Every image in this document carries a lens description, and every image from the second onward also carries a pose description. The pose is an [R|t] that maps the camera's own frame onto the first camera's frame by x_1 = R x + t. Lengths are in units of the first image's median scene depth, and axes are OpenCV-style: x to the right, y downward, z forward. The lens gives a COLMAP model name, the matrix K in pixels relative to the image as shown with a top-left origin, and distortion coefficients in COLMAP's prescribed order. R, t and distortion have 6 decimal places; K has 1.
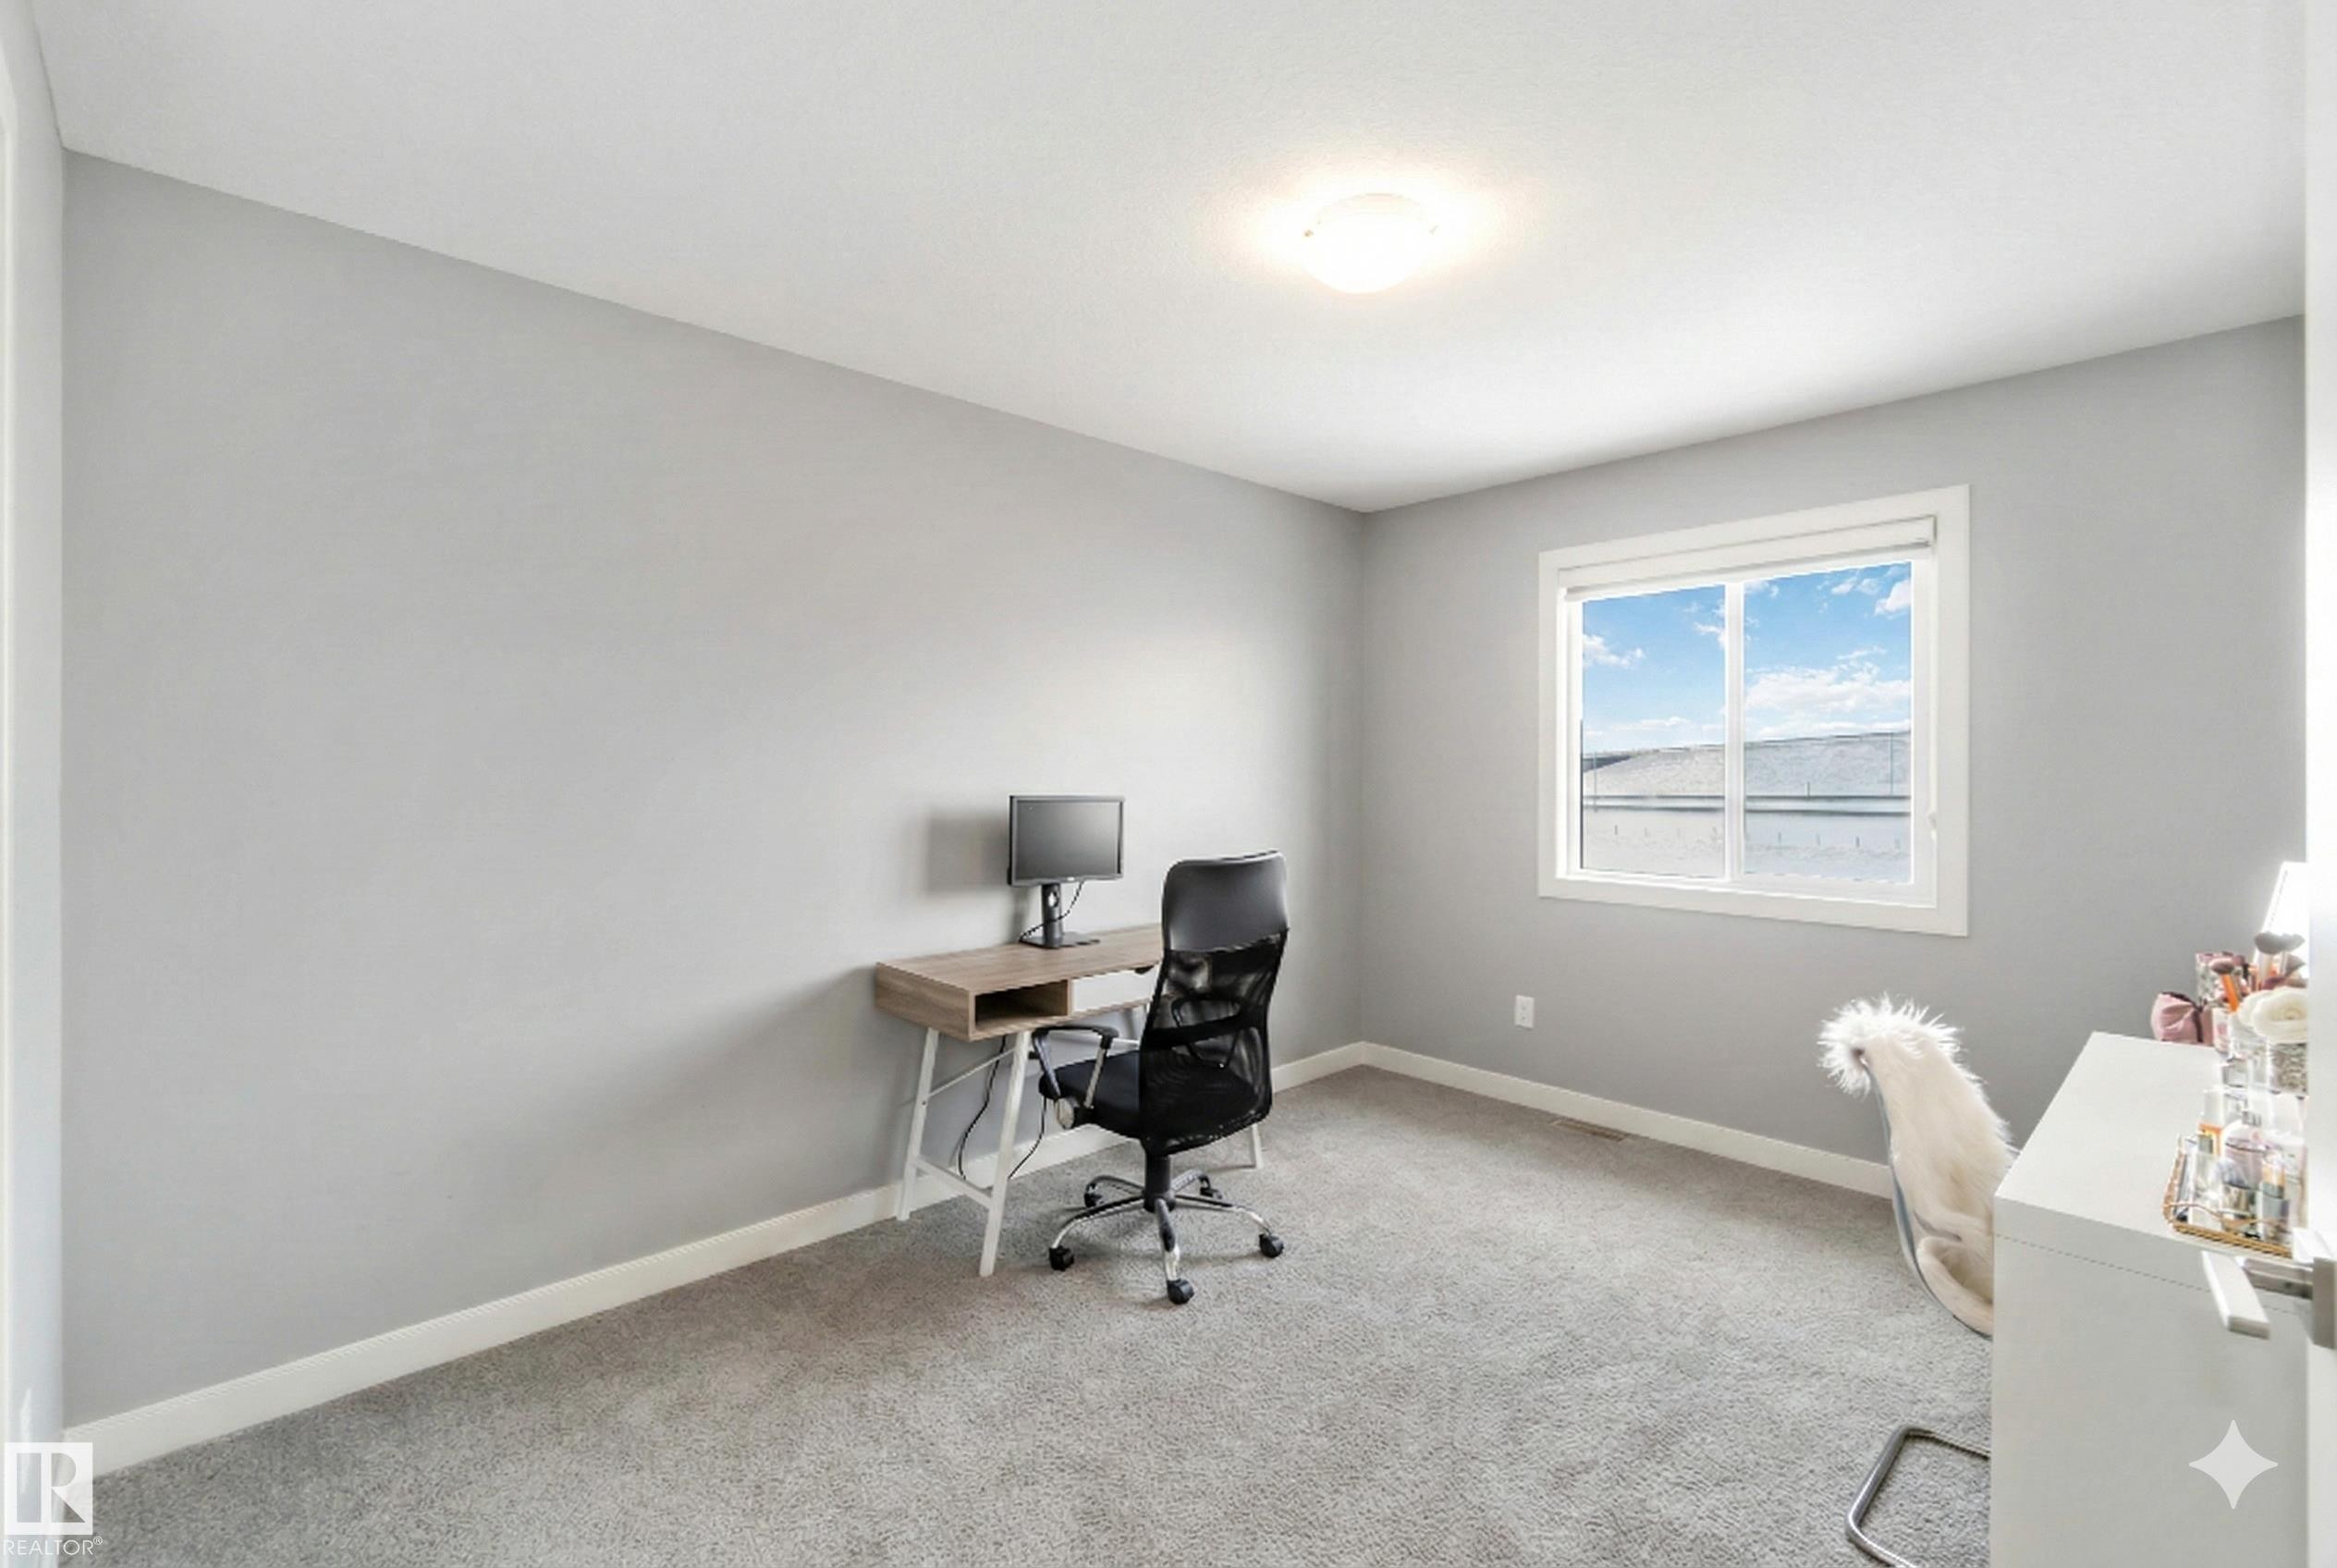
lens RADIAL K [[1036.2, 0, 1154.0], [0, 1036.2, 776.8], [0, 0, 1]] dist [-0.002400, 0.002741]
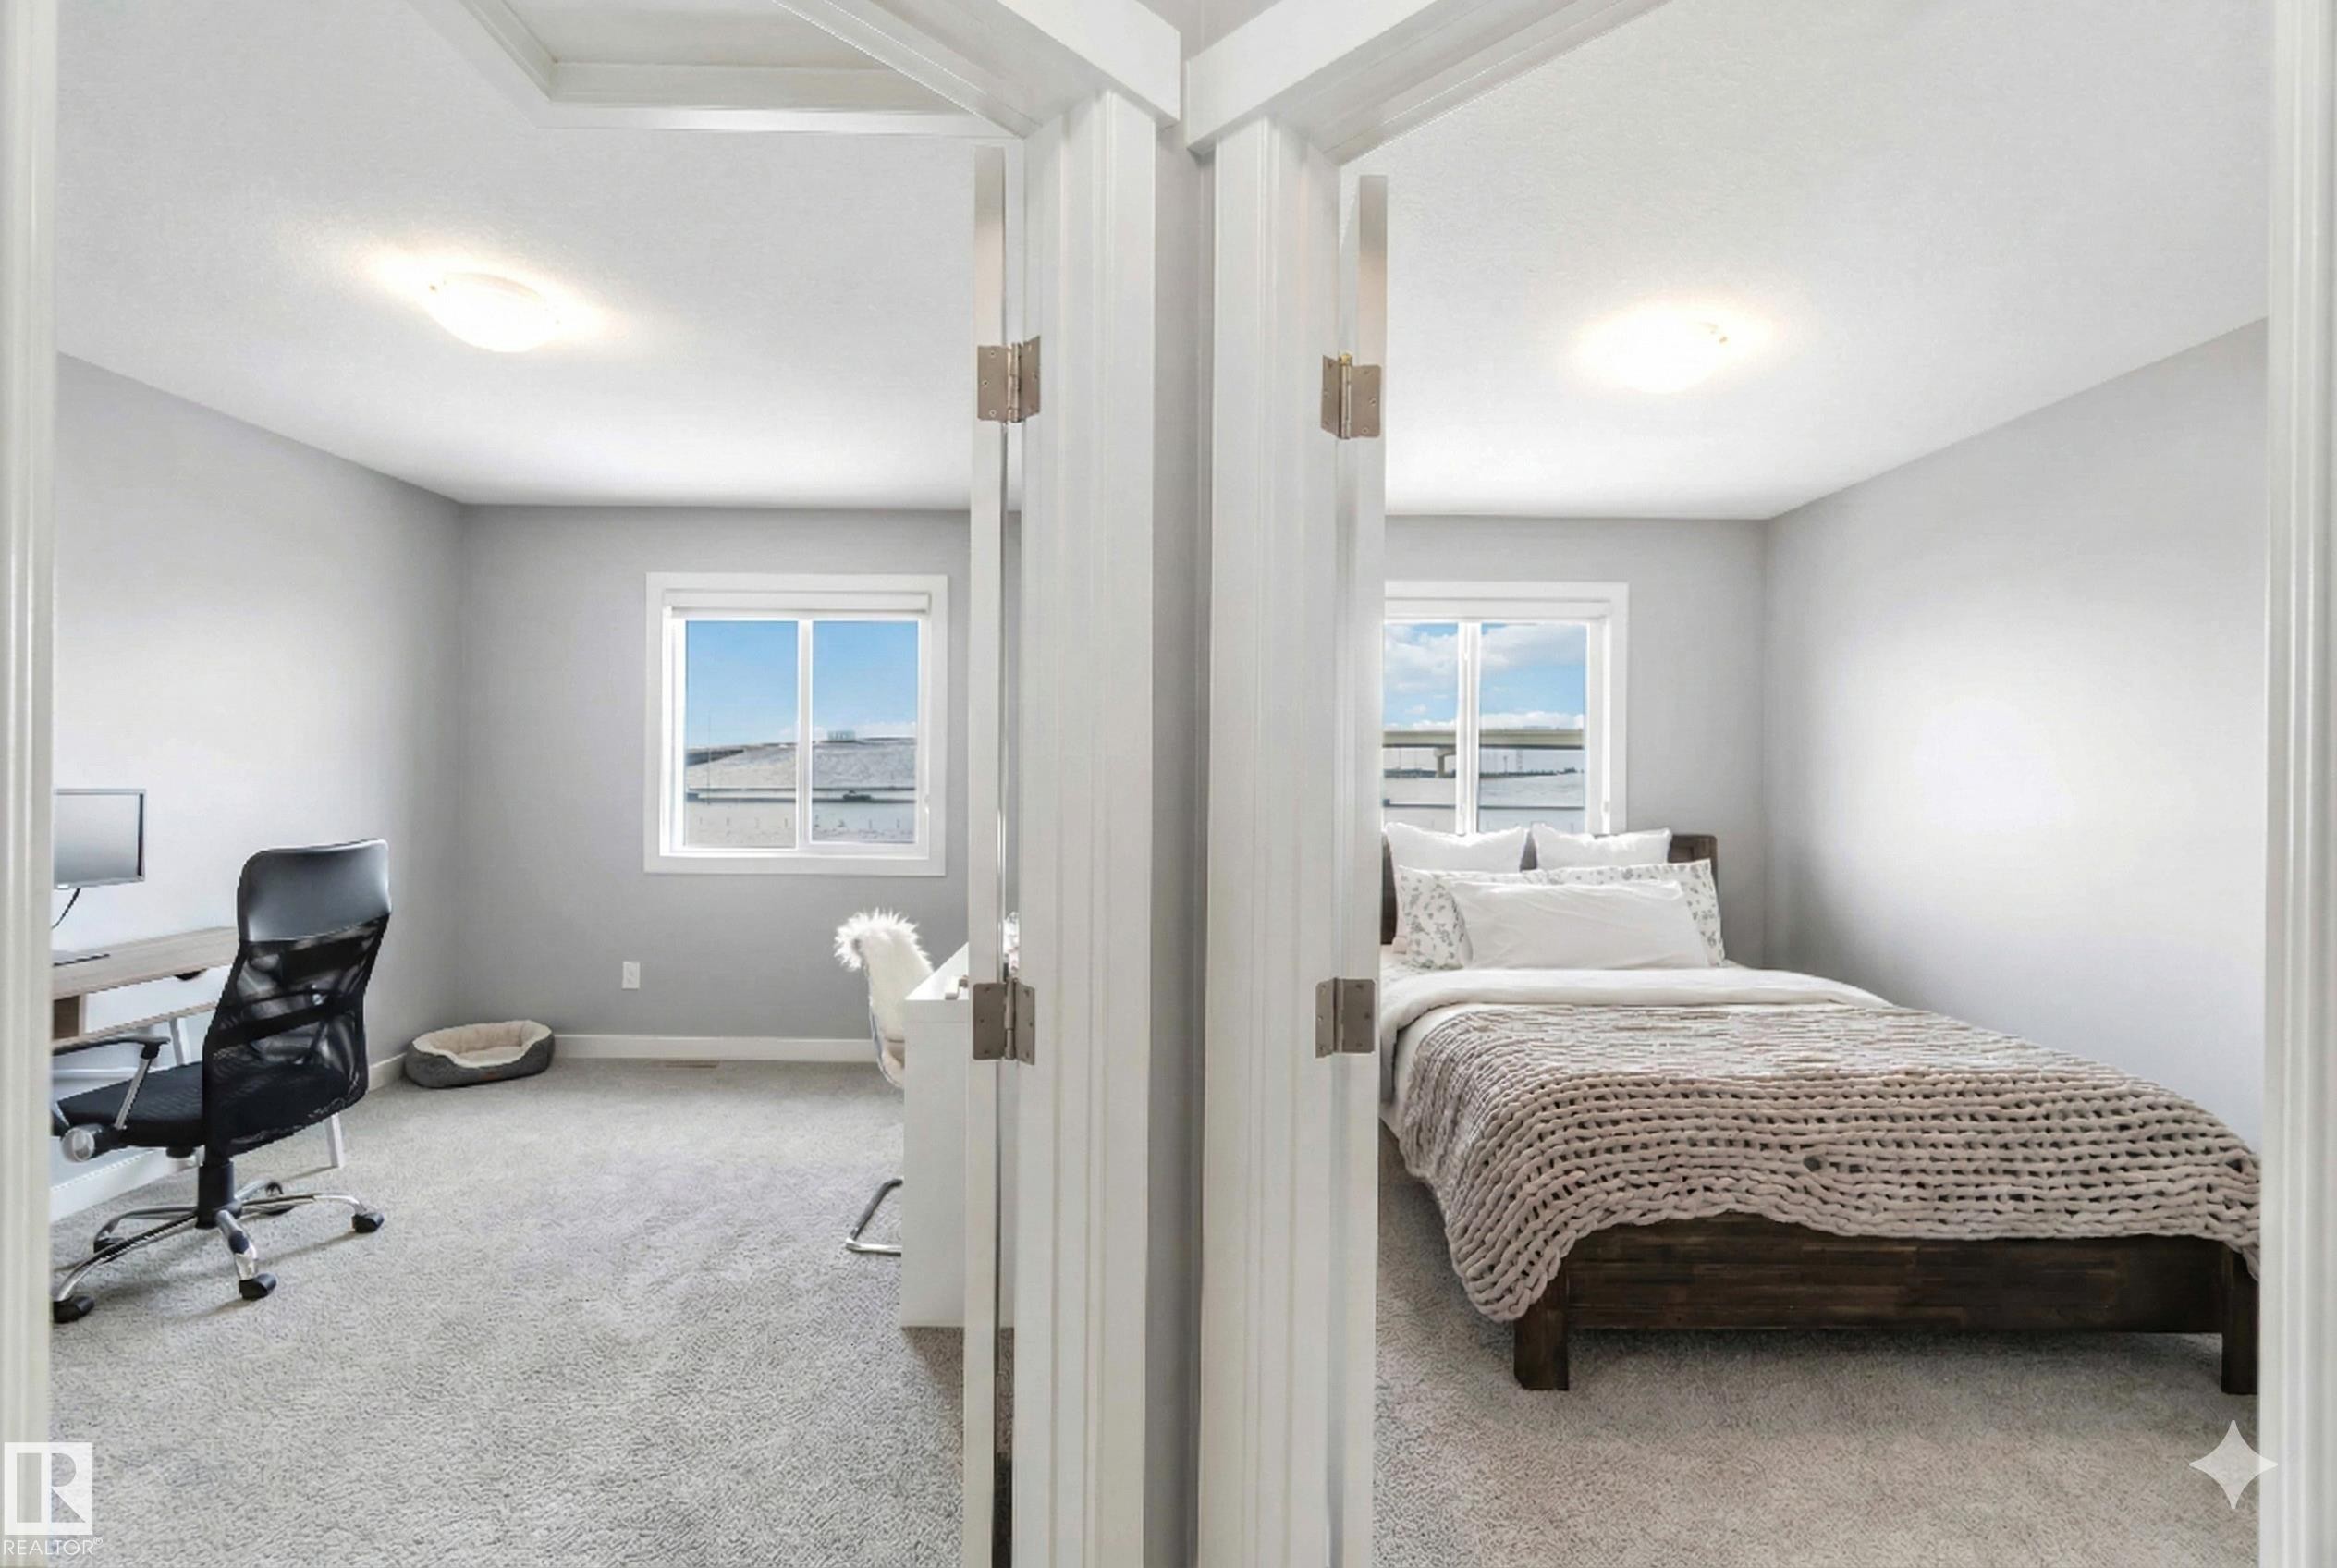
lens RADIAL K [[1036.2, 0, 1165.5], [0, 1036.2, 769.7], [0, 0, 1]] dist [-0.002400, 0.002741]
pose [[0.682150, 0.007208, 0.731177, -0.102462], [-0.005668, 0.999973, -0.004570, 0.004038], [-0.731190, -0.001027, 0.682173, -0.279246]]
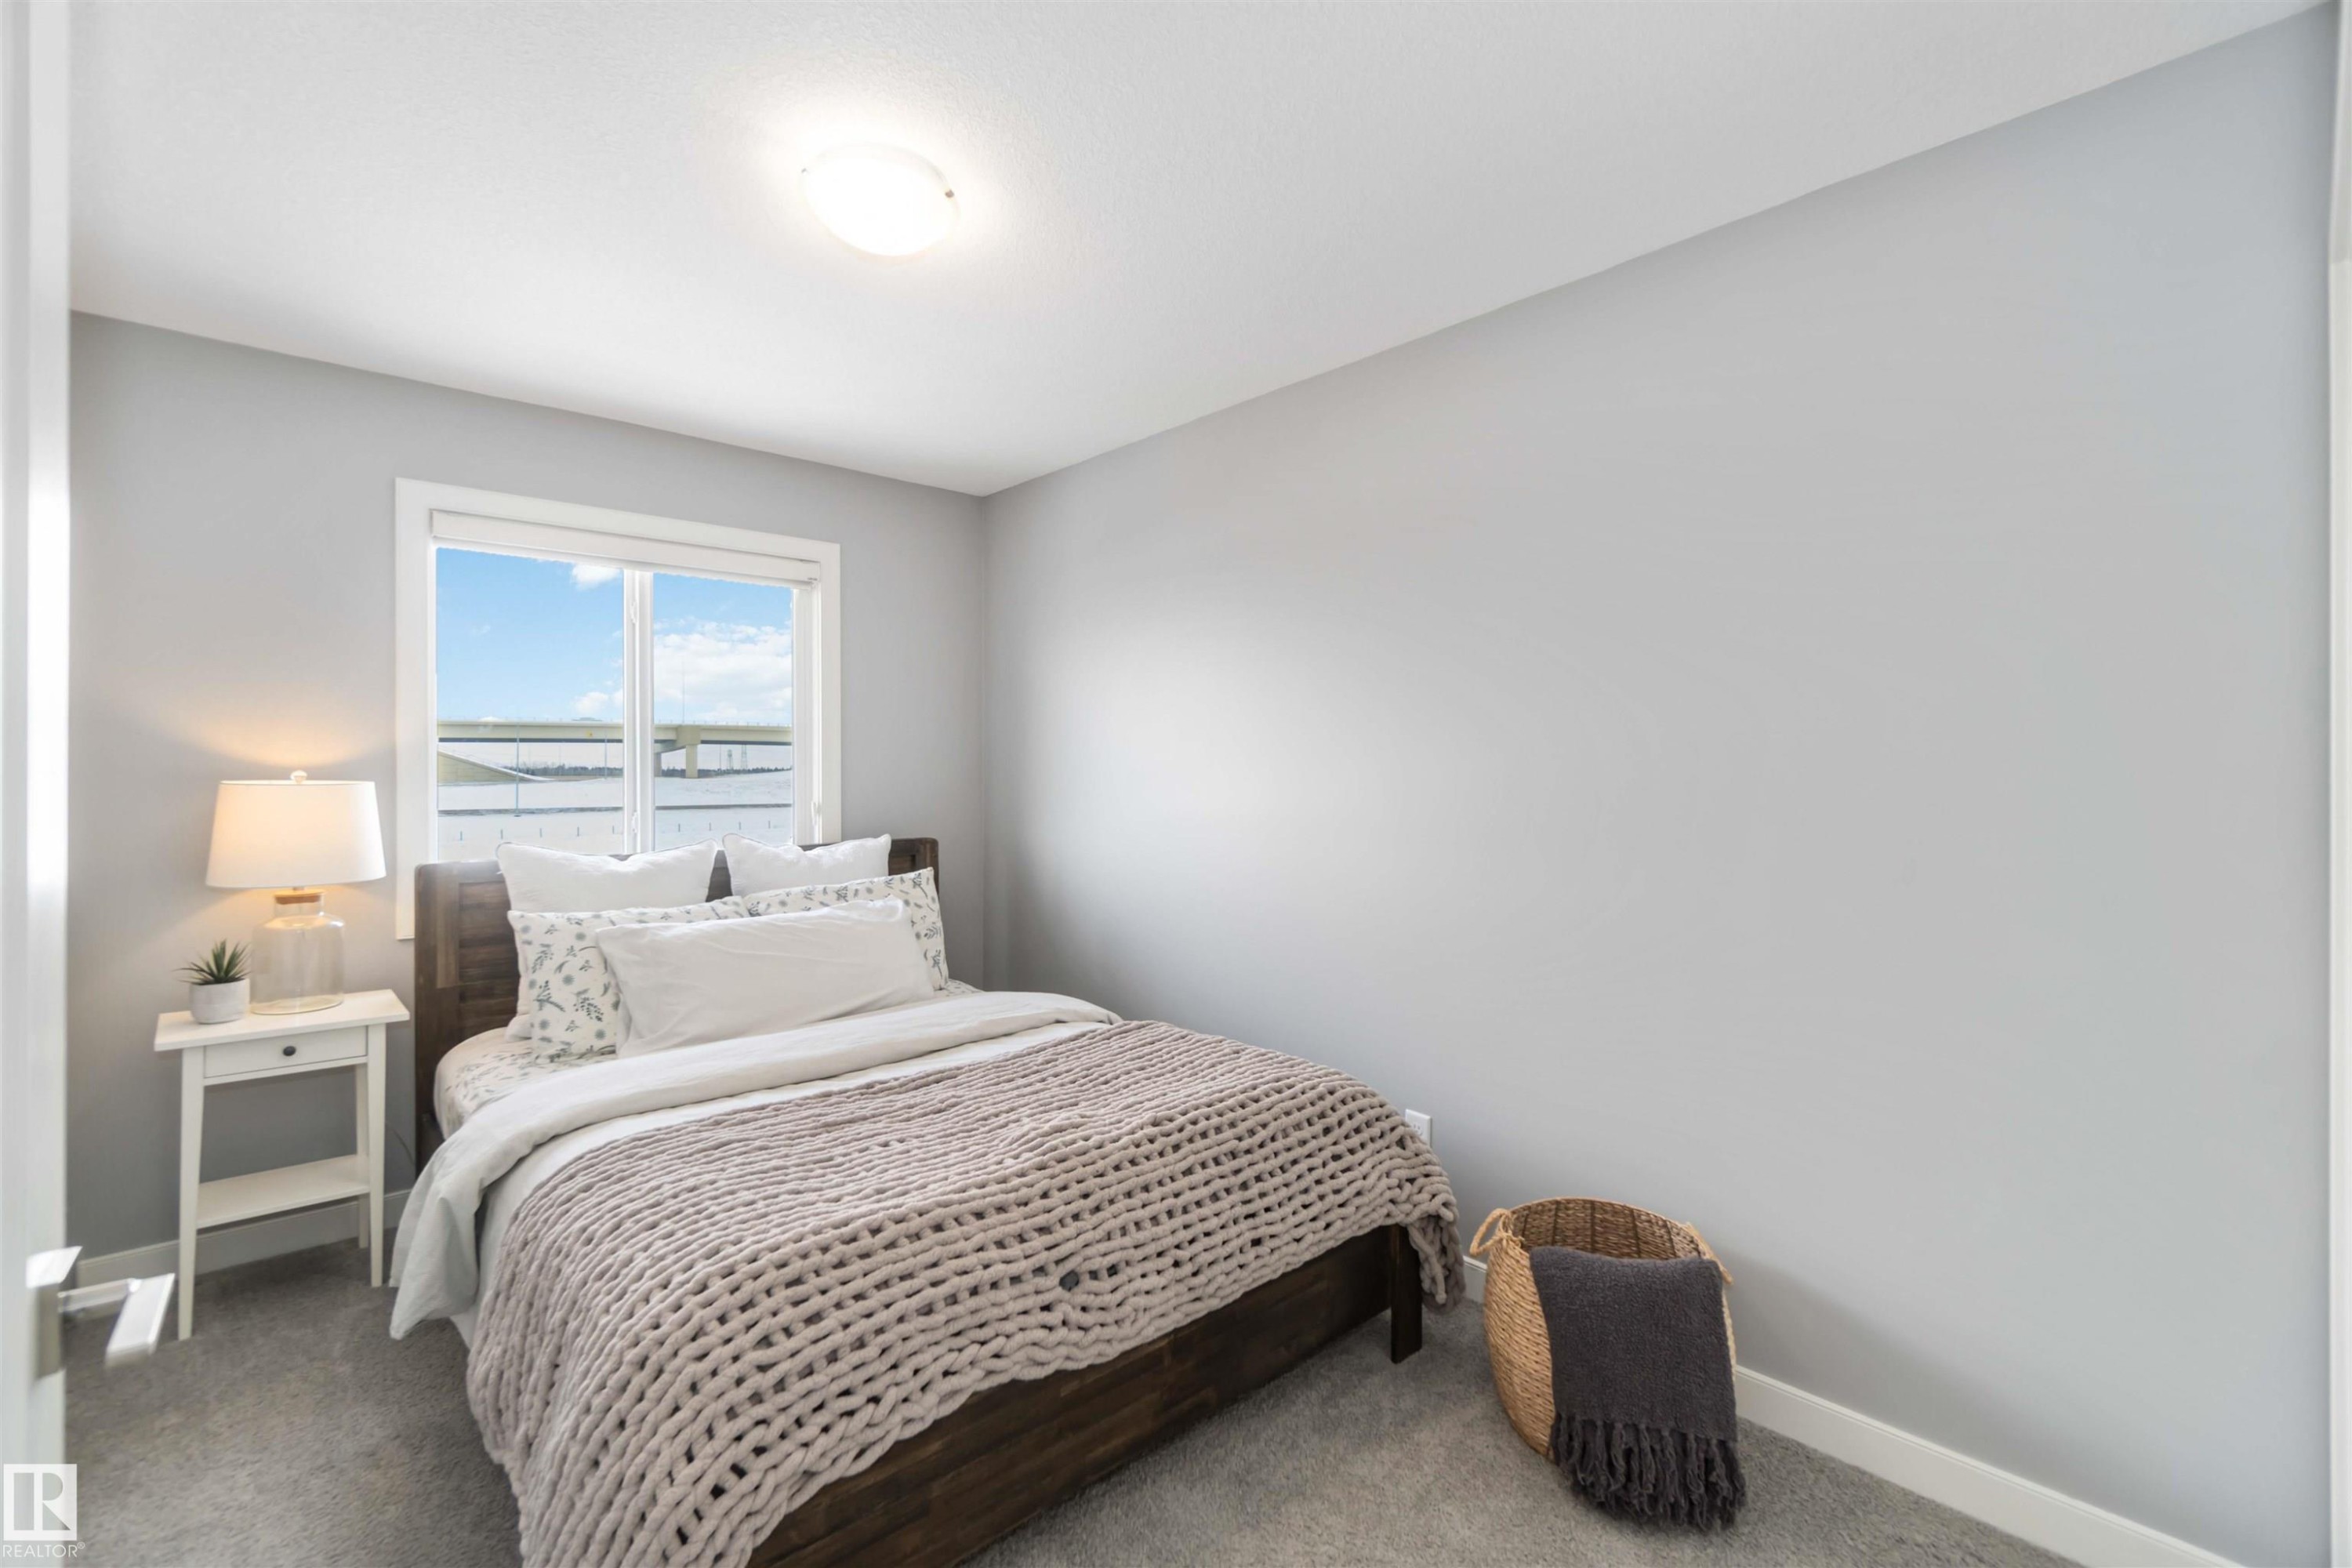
lens RADIAL K [[1042.8, 0, 1180.9], [0, 1042.8, 777.6], [0, 0, 1]] dist [-0.002400, 0.002741]
pose [[0.023866, -0.006777, 0.999692, 0.219564], [0.006121, 0.999959, 0.006633, 0.000704], [-0.999696, 0.005960, 0.023907, -0.179867]]
